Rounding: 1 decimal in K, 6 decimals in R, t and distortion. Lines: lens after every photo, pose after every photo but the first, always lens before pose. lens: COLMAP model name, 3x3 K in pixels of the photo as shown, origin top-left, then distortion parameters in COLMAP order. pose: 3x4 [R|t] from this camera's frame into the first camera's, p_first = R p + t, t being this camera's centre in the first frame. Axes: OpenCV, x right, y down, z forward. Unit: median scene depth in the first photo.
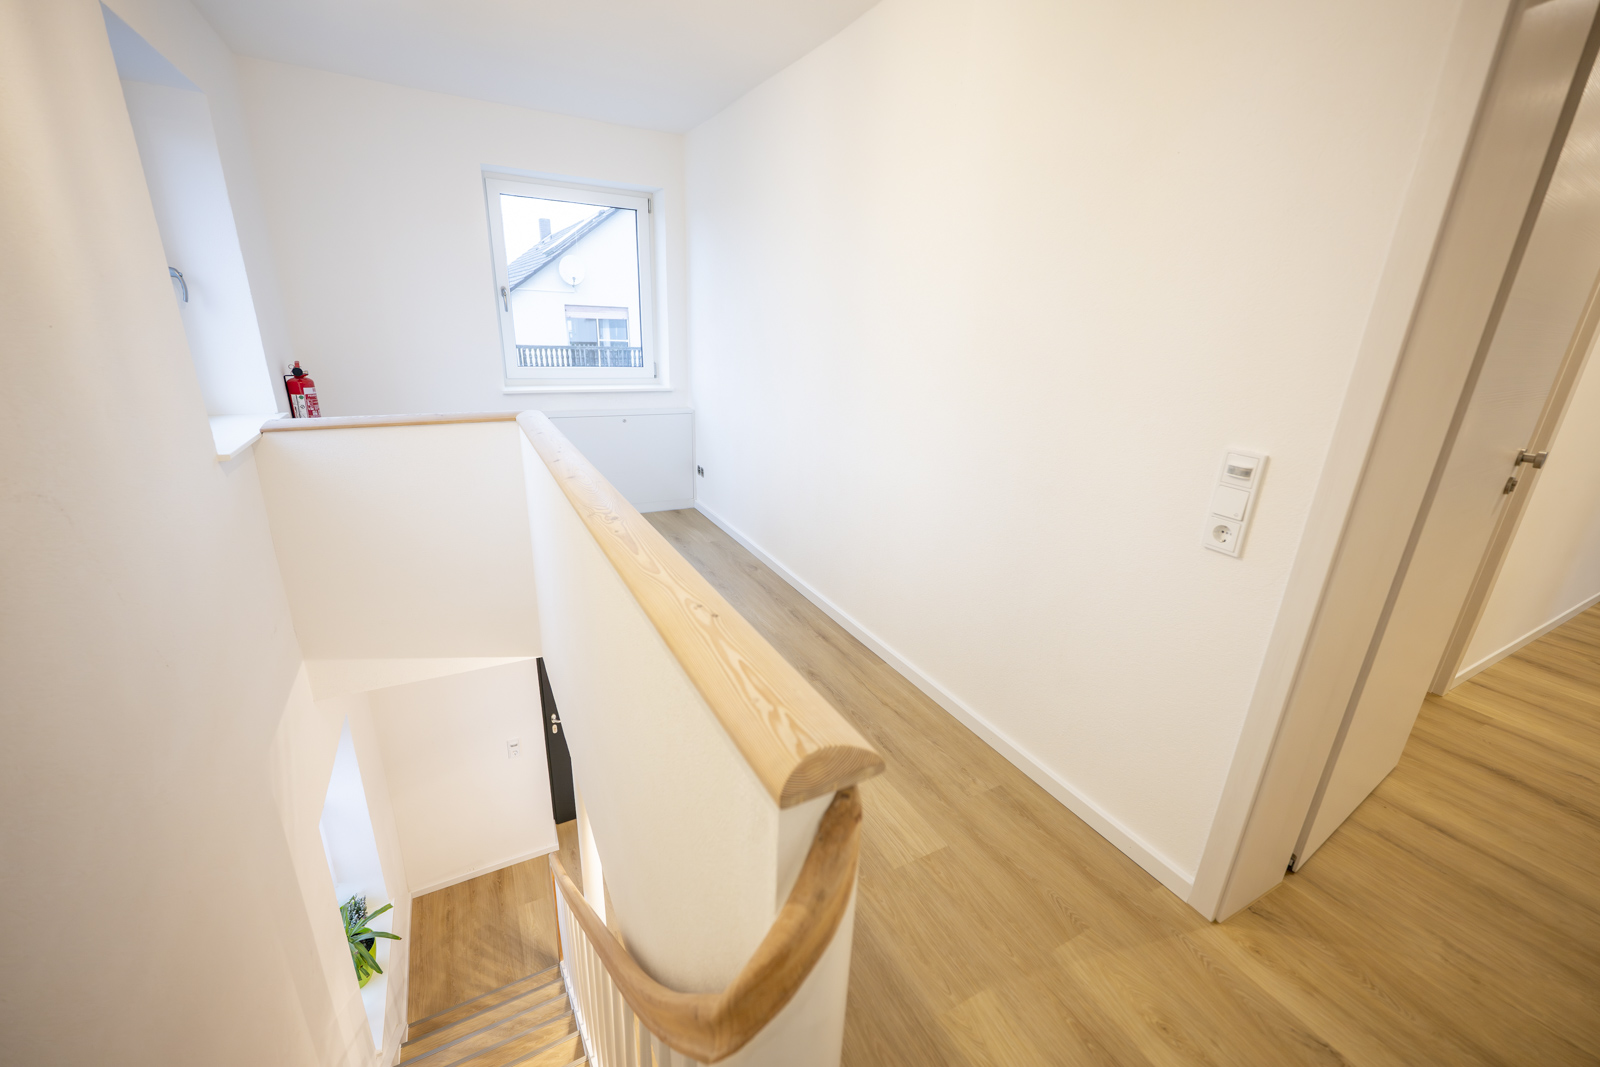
lens RADIAL K [[628.9, 0, 805.4], [0, 628.9, 533.0], [0, 0, 1]] dist [-0.002063, 0.000140]
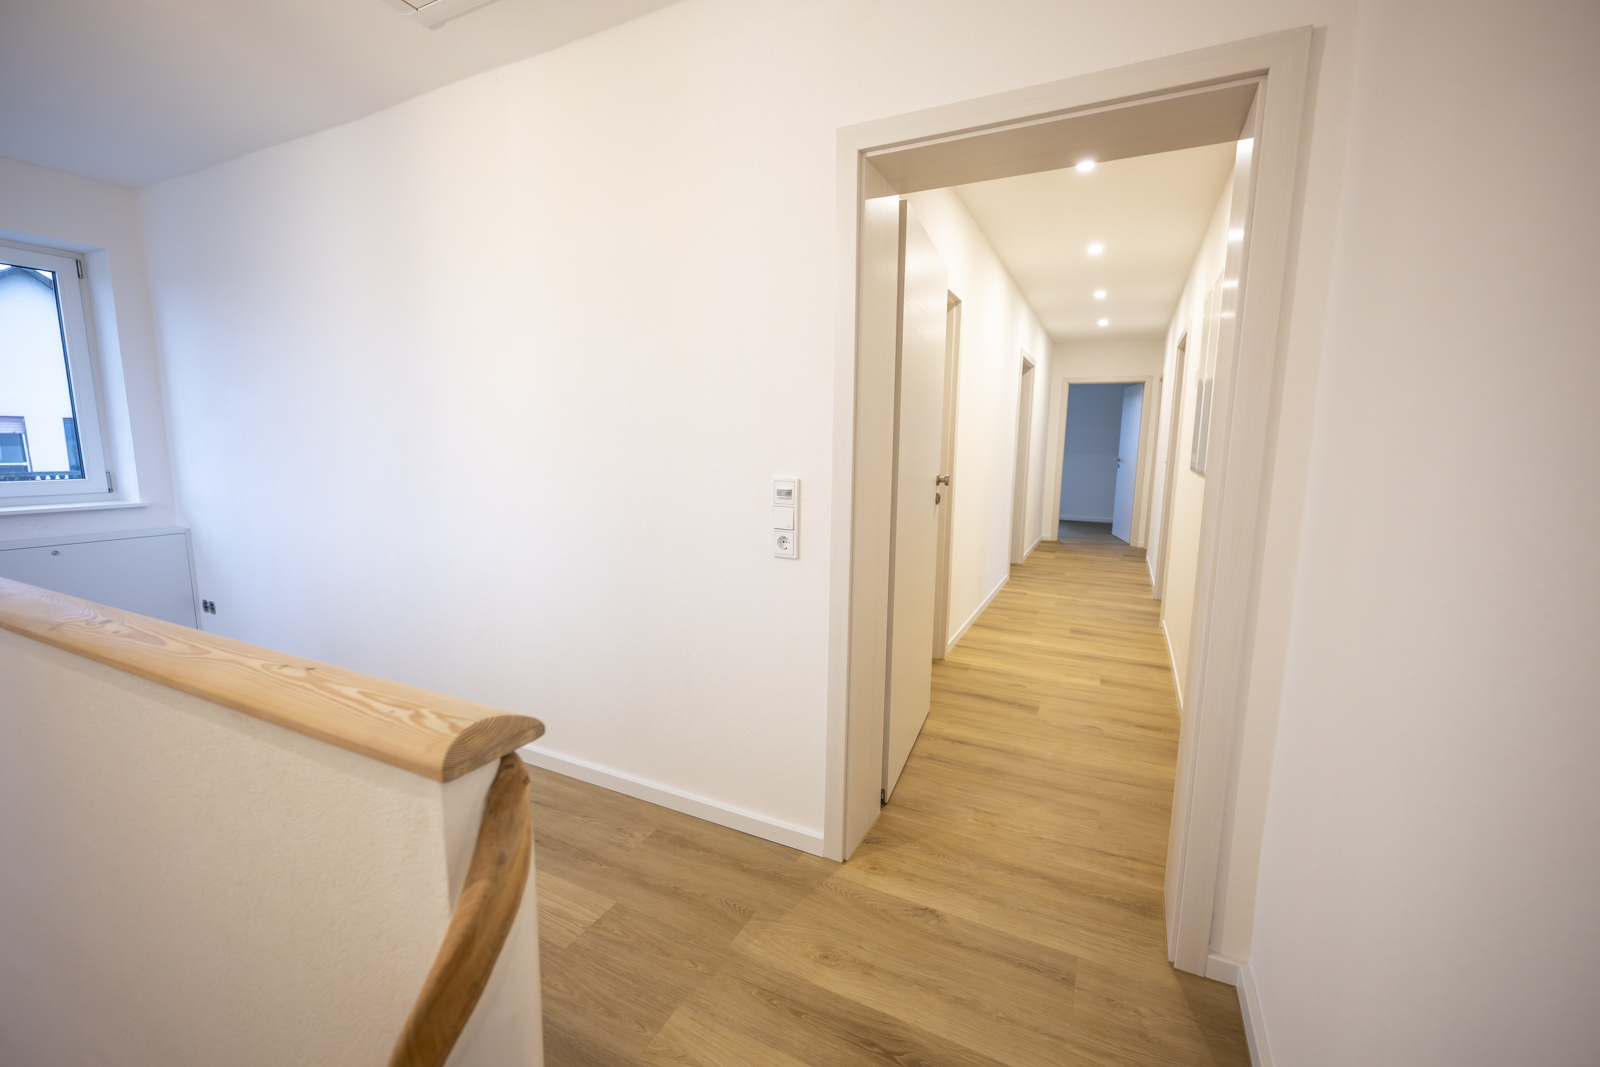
lens RADIAL K [[641.7, 0, 804.5], [0, 641.7, 531.3], [0, 0, 1]] dist [-0.002100, -0.000049]
pose [[0.813414, -0.110820, 0.571031, -0.038128], [0.203235, 0.973960, -0.100486, 0.092043], [-0.545026, 0.197790, 0.814755, -0.076647]]
